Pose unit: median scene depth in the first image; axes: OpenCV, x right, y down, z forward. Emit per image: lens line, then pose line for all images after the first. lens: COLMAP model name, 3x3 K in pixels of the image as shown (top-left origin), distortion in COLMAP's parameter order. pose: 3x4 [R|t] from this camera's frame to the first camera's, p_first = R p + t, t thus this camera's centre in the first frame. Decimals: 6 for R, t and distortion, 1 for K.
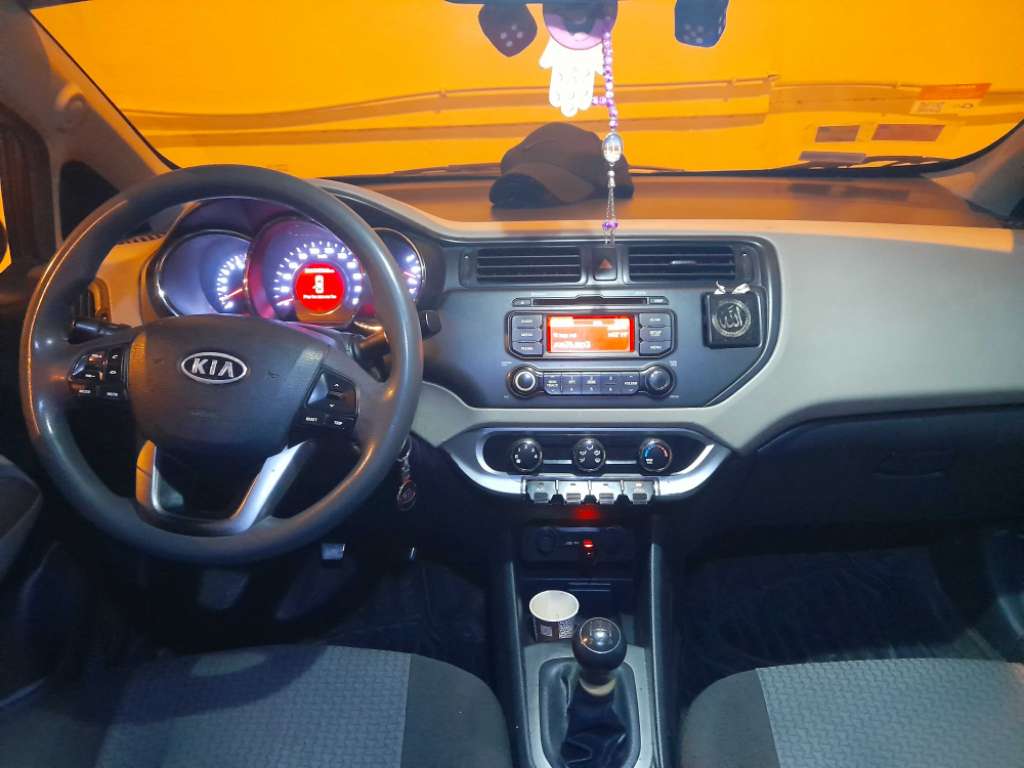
lens RADIAL K [[762.4, 0, 509.9], [0, 762.4, 383.6], [0, 0, 1]] dist [-0.003692, -0.024952]
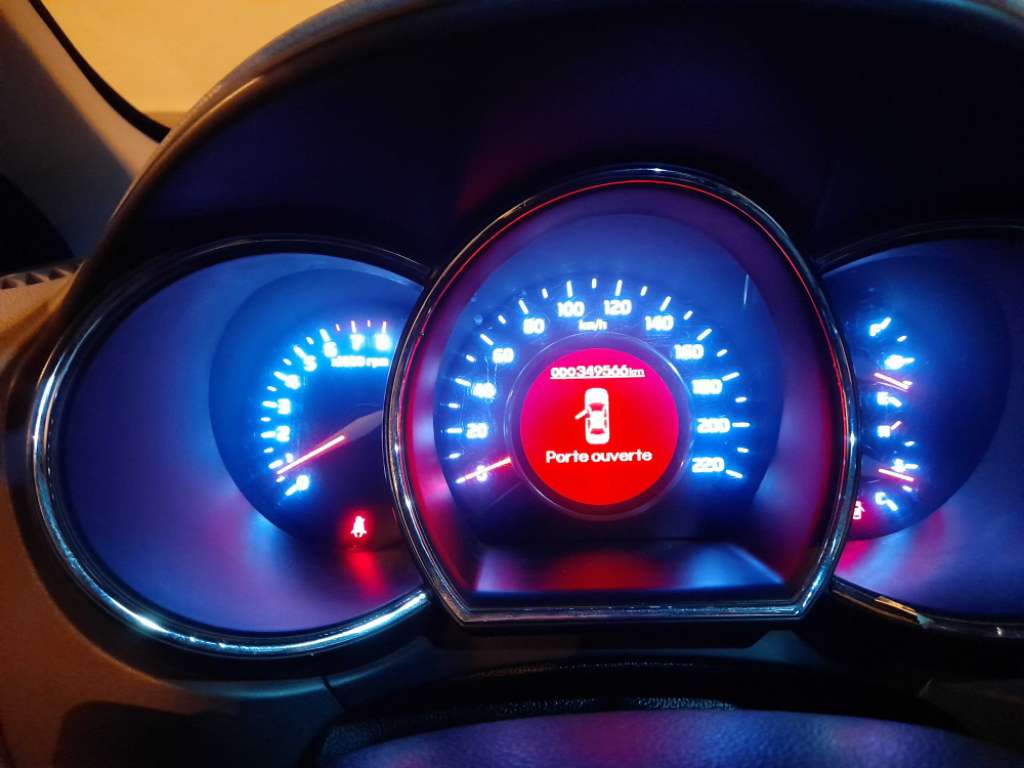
lens RADIAL K [[762.4, 0, 505.1], [0, 762.4, 390.7], [0, 0, 1]] dist [-0.003692, -0.024952]
pose [[0.999755, -0.013770, 0.017333, -0.292321], [0.014795, 0.998062, -0.060437, -0.122435], [-0.016467, 0.060678, 0.998022, 0.692499]]
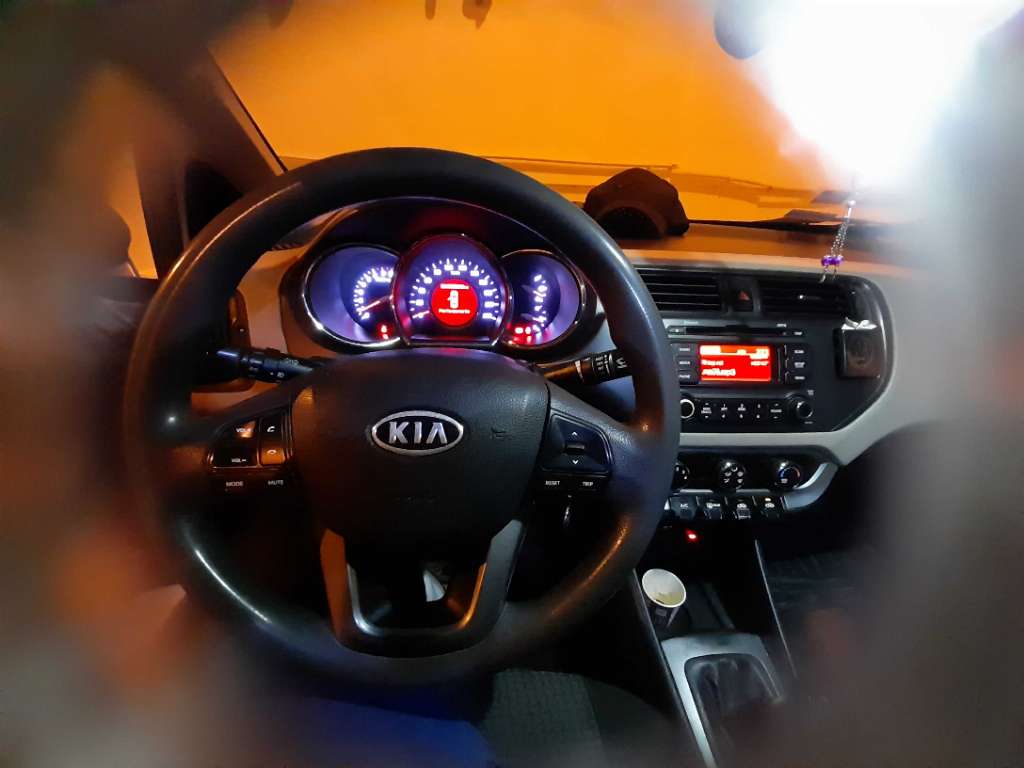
lens RADIAL K [[410.9, 0, 510.4], [0, 410.9, 376.1], [0, 0, 1]] dist [-0.017322, 0.000231]
pose [[0.992122, 0.015721, 0.124285, -0.241766], [-0.026822, 0.995745, 0.088159, -0.076358], [-0.122370, -0.090798, 0.988322, 0.413310]]
